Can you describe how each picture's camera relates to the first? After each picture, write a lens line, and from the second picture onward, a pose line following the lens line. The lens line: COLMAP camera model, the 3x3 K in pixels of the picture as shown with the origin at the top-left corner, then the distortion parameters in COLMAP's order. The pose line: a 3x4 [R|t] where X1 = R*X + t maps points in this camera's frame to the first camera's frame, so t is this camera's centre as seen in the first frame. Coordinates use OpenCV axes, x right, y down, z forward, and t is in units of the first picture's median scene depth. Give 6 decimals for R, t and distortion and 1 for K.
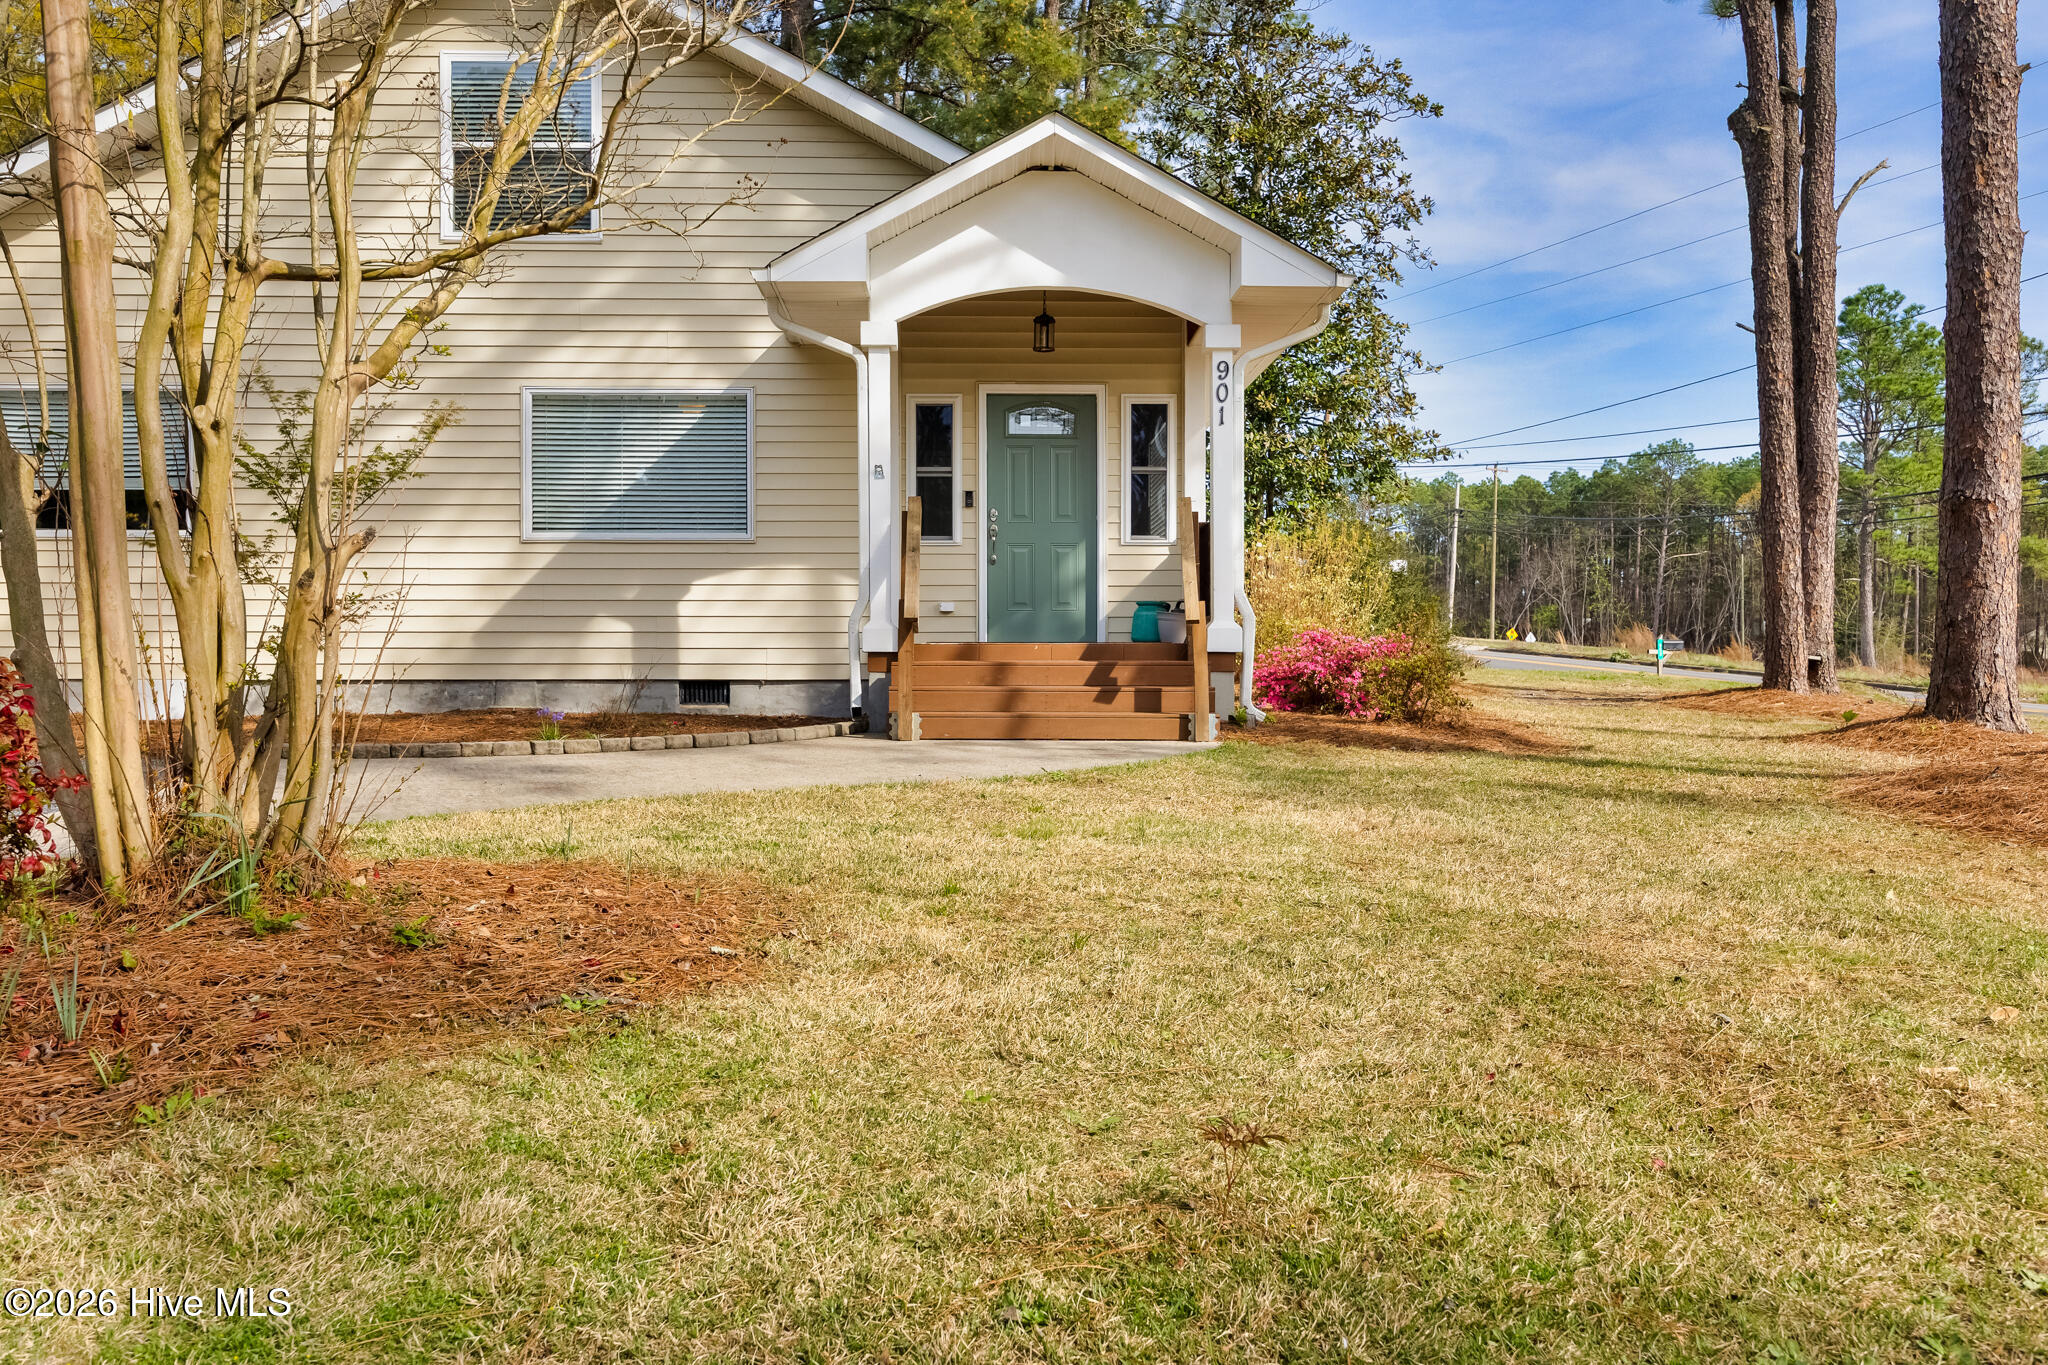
lens RADIAL K [[1604.2, 0, 1023.1], [0, 1604.2, 680.8], [0, 0, 1]] dist [0.001830, -0.003227]
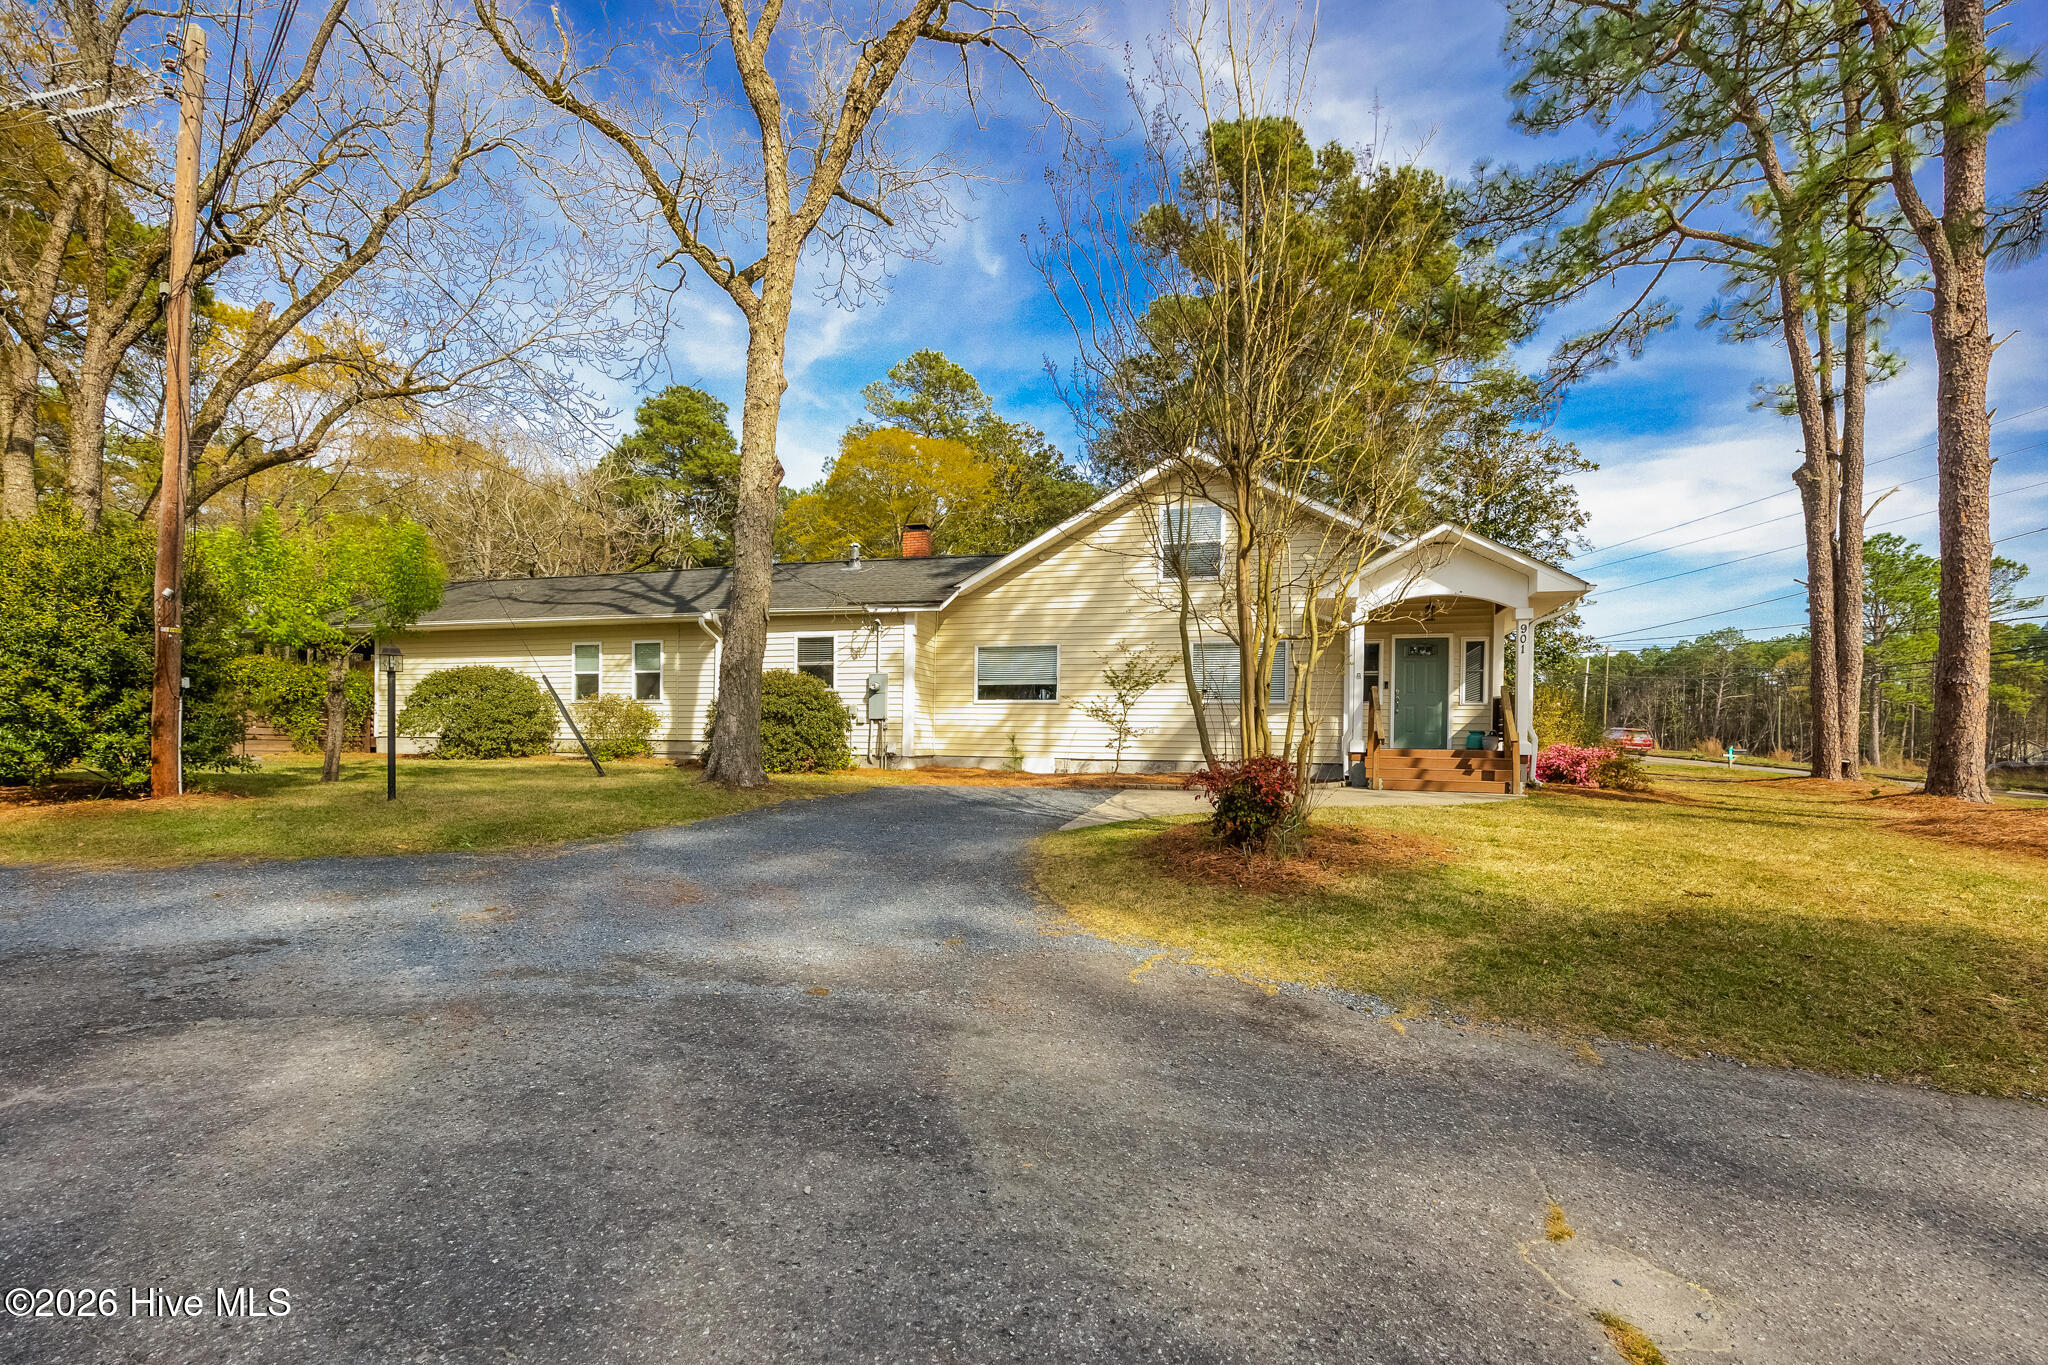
lens RADIAL K [[806.8, 0, 1048.0], [0, 806.8, 753.9], [0, 0, 1]] dist [-0.002224, -0.000336]
pose [[0.951387, 0.017638, -0.307492, -0.094564], [-0.020093, 0.999787, -0.004818, -0.000080], [0.307341, 0.010762, 0.951539, -0.161672]]
